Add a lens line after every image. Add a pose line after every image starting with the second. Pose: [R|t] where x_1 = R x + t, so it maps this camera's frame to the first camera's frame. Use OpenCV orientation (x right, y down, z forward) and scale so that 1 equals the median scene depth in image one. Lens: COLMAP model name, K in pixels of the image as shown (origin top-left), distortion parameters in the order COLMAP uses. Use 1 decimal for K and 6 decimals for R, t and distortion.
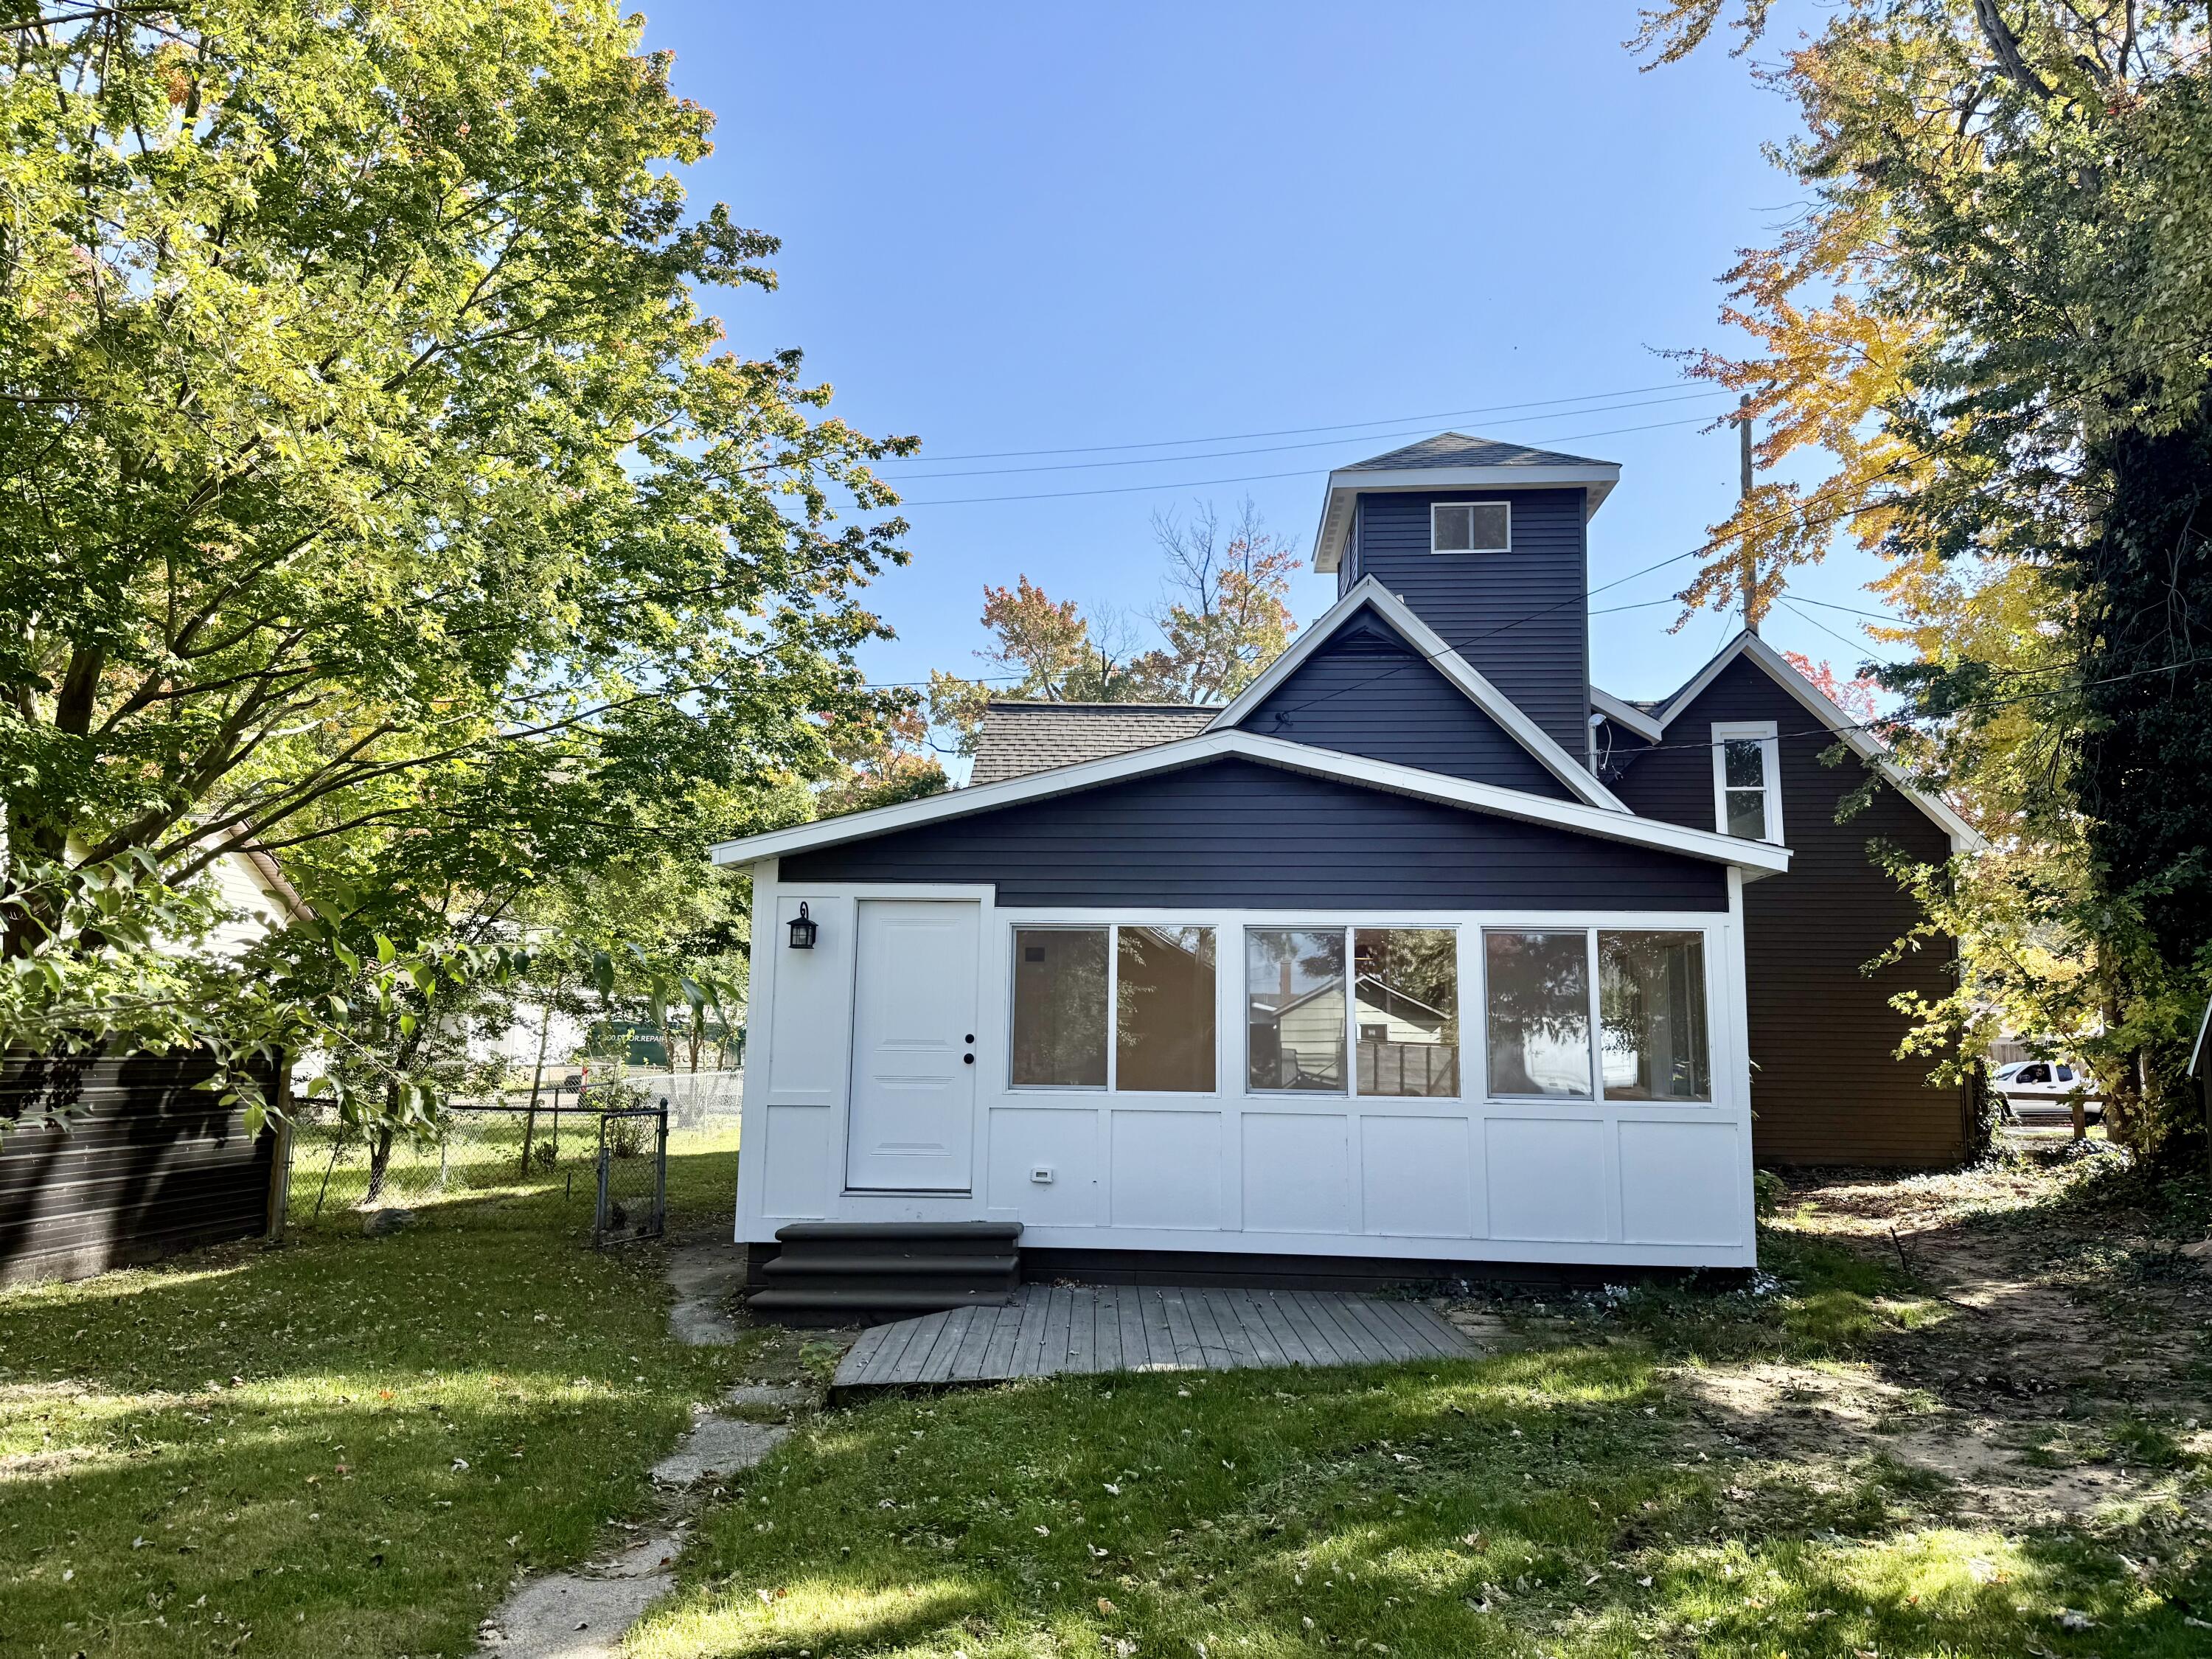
lens RADIAL K [[1549.0, 0, 1104.9], [0, 1549.0, 828.9], [0, 0, 1]] dist [0.063792, -0.061822]
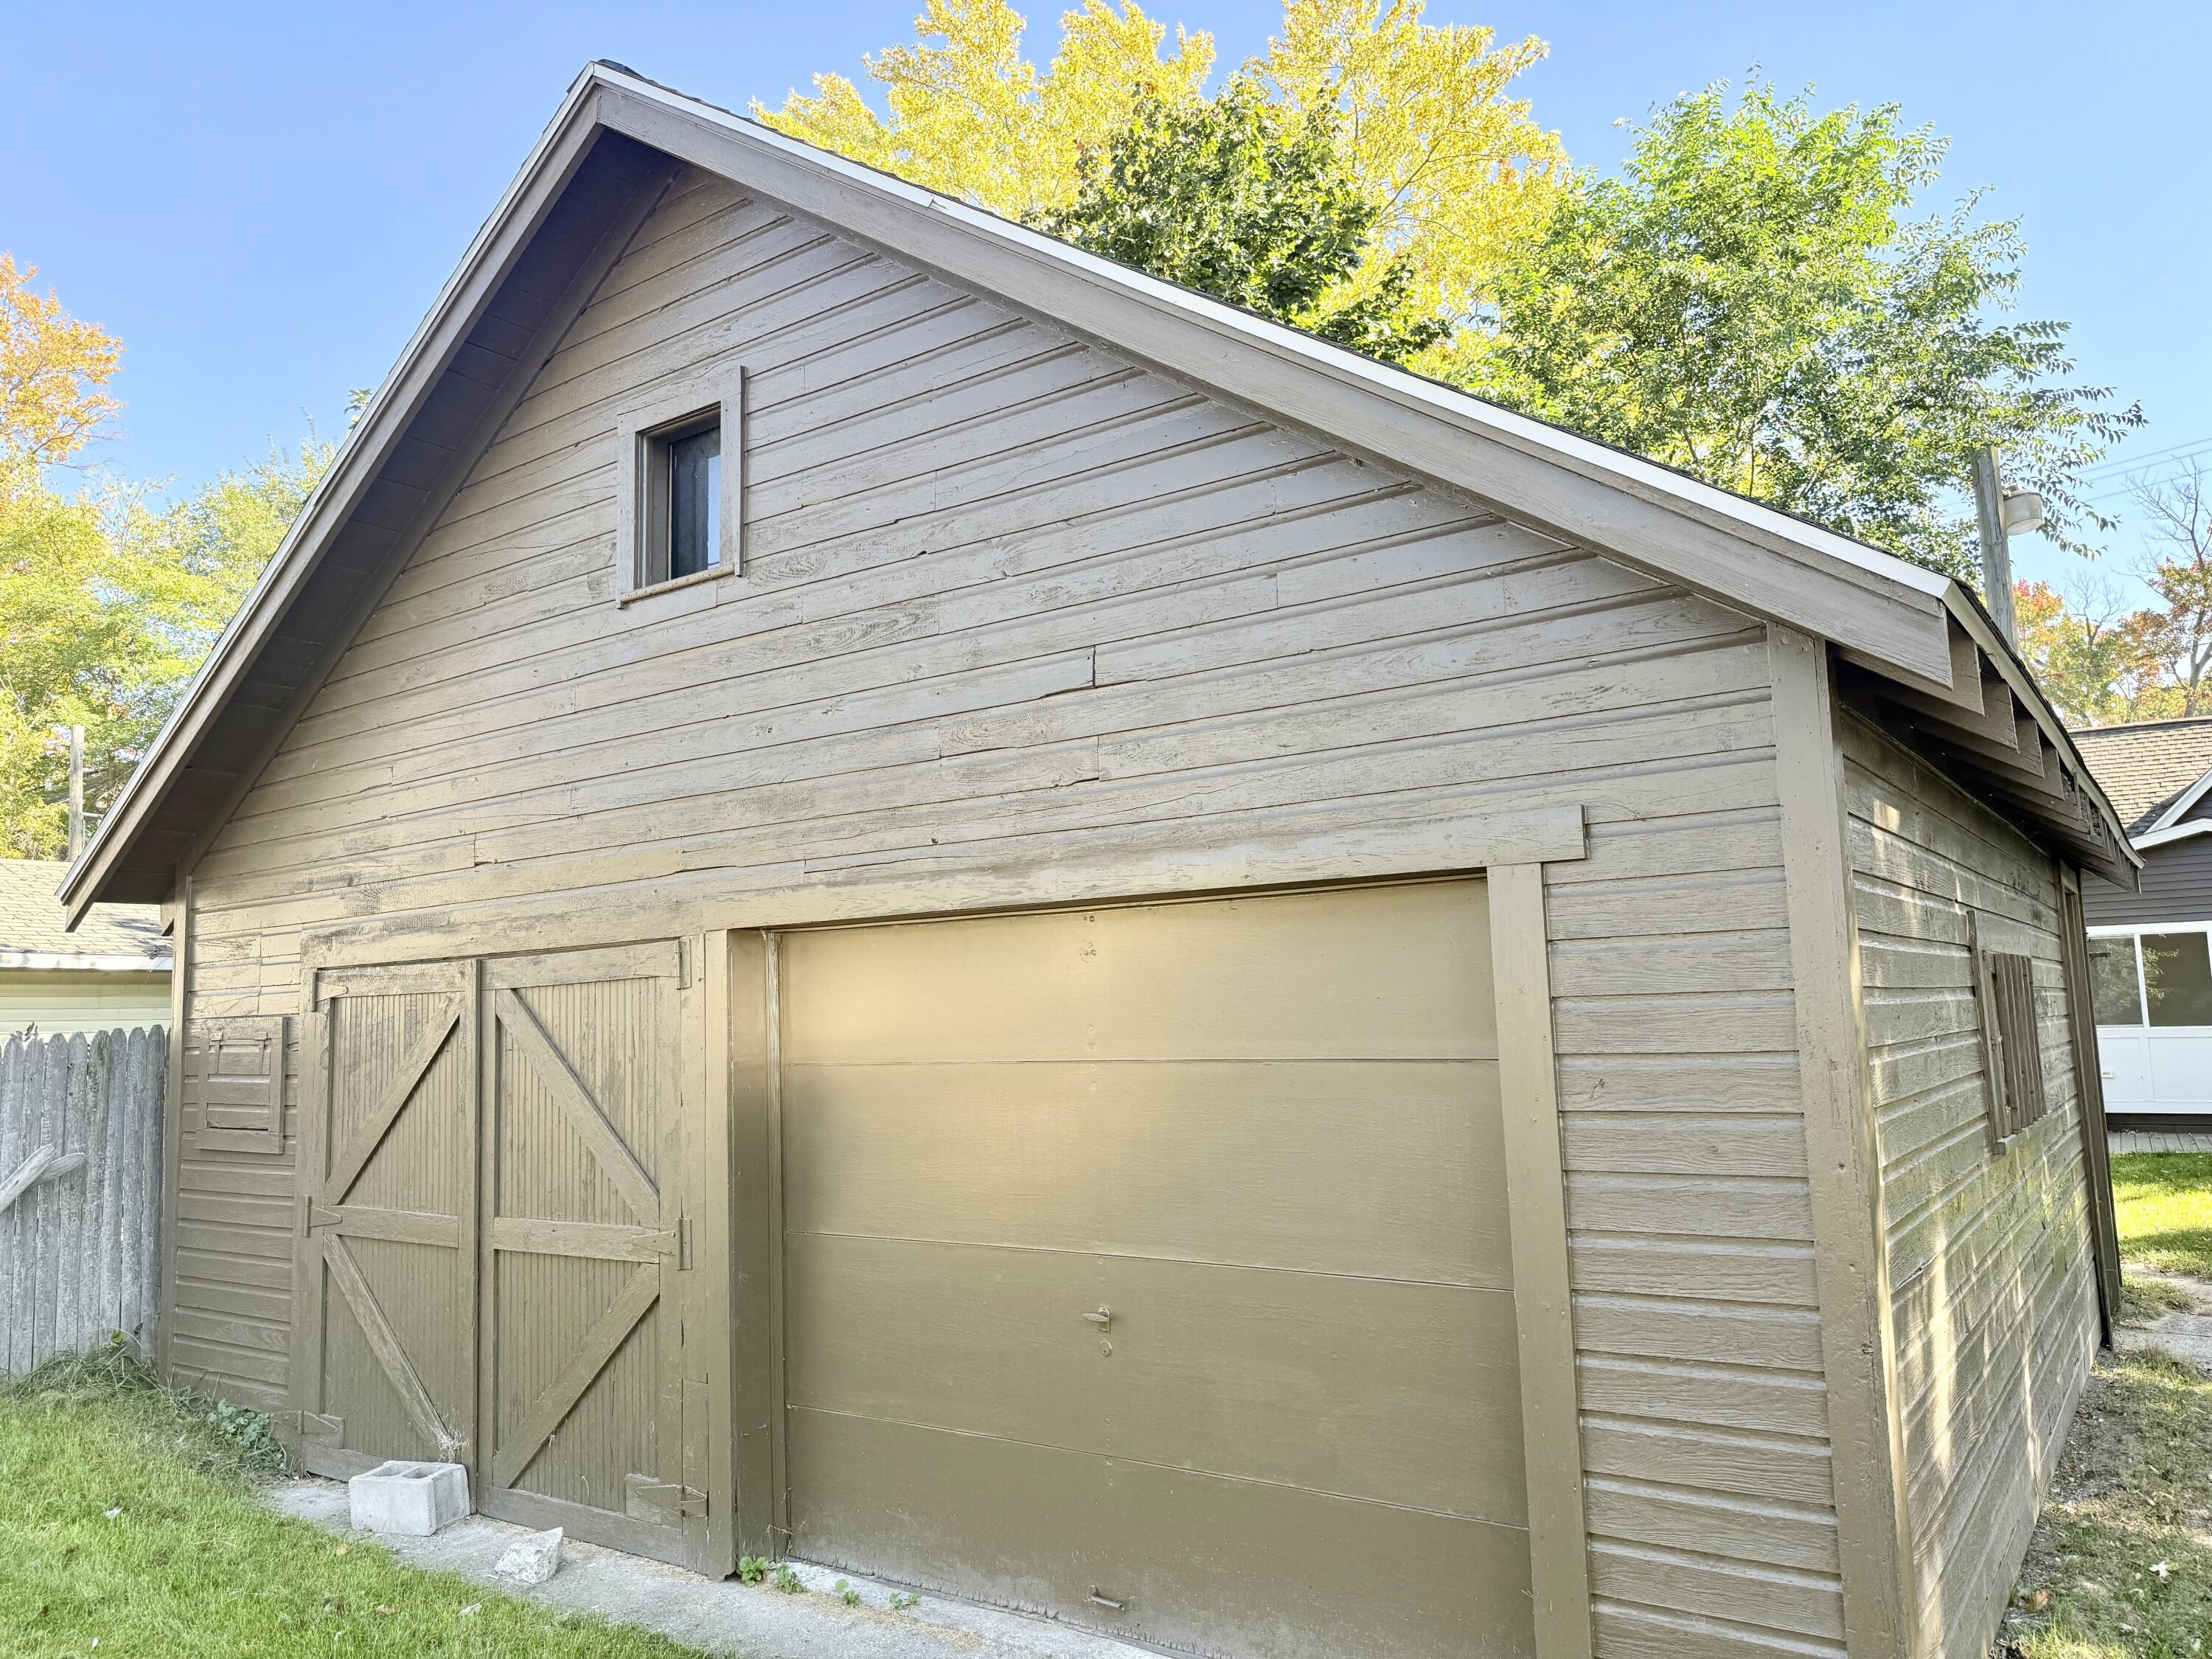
lens RADIAL K [[1549.0, 0, 1106.5], [0, 1549.0, 832.5], [0, 0, 1]] dist [0.063792, -0.061822]
pose [[0.838039, -0.104942, -0.535423, -0.001297], [0.117855, 0.992979, -0.010155, -0.039100], [0.532730, -0.054592, 0.844523, -0.257801]]
